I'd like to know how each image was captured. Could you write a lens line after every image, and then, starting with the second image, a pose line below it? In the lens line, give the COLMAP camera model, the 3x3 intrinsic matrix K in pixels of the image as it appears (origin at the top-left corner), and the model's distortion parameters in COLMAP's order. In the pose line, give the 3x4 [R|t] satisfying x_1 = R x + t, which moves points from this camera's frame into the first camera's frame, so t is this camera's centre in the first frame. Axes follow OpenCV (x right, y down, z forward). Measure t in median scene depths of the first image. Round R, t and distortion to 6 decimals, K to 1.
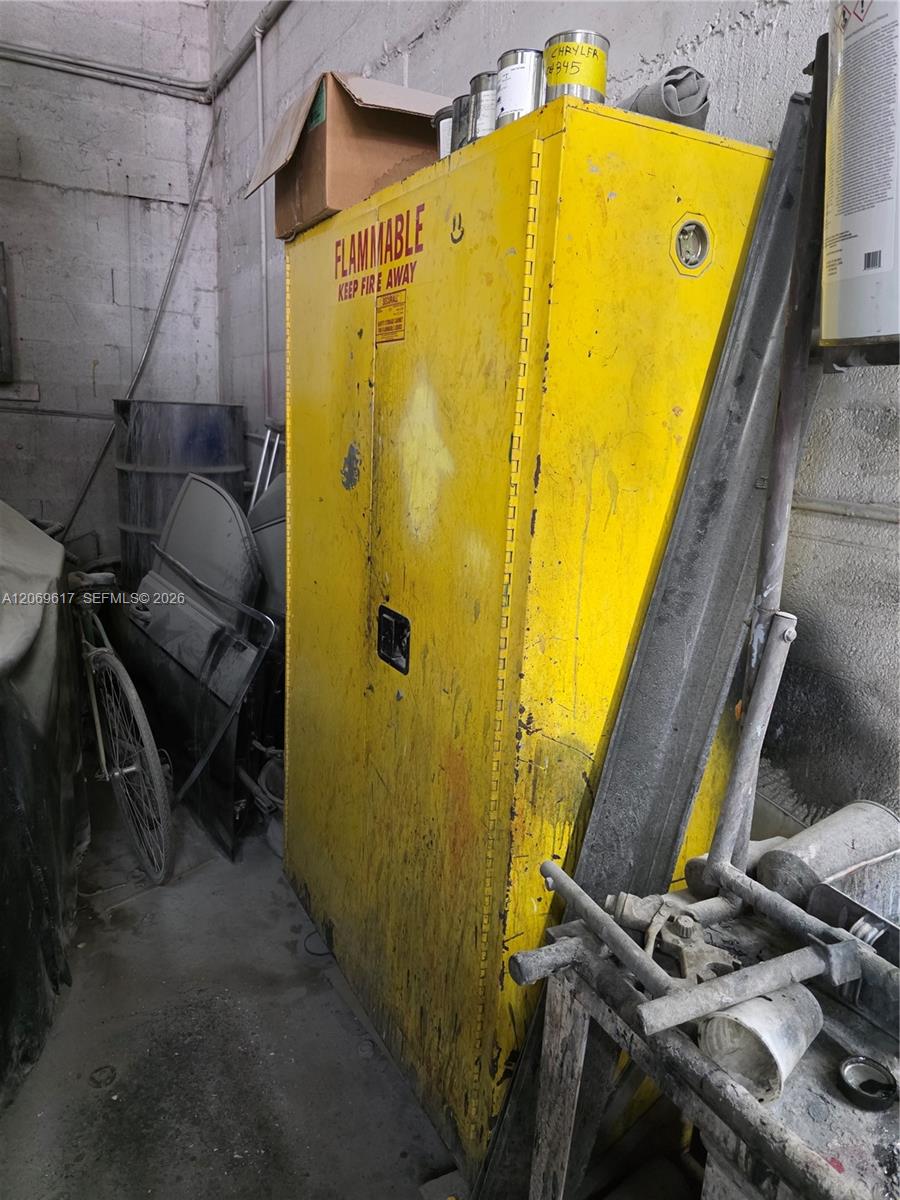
lens RADIAL K [[793.6, 0, 446.8], [0, 793.6, 593.2], [0, 0, 1]] dist [0.049105, -0.062087]
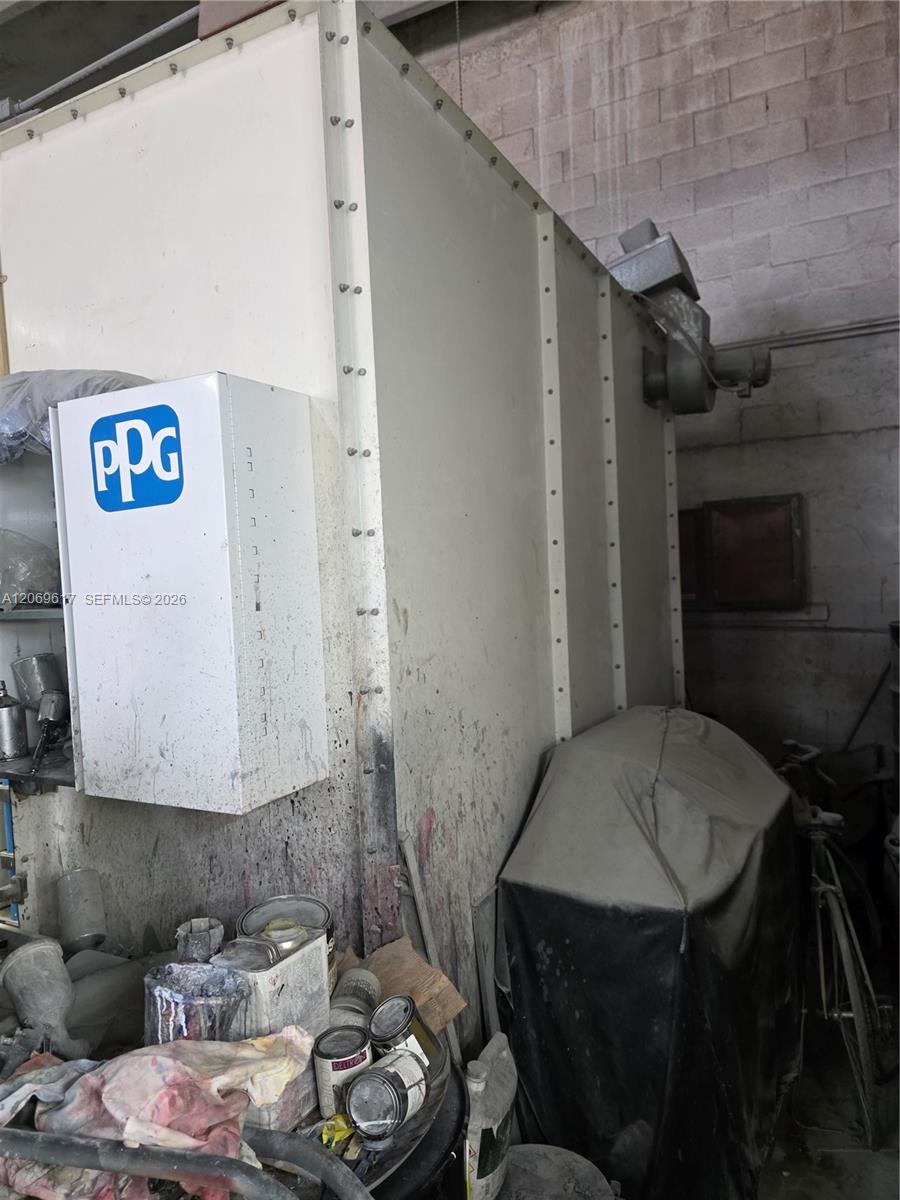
lens RADIAL K [[793.6, 0, 446.8], [0, 793.6, 593.2], [0, 0, 1]] dist [0.049105, -0.062087]
pose [[0.577763, -0.054853, -0.814359, 0.165474], [-0.120905, 0.980980, -0.151855, -0.089293], [0.807200, 0.186196, 0.560142, -0.085879]]
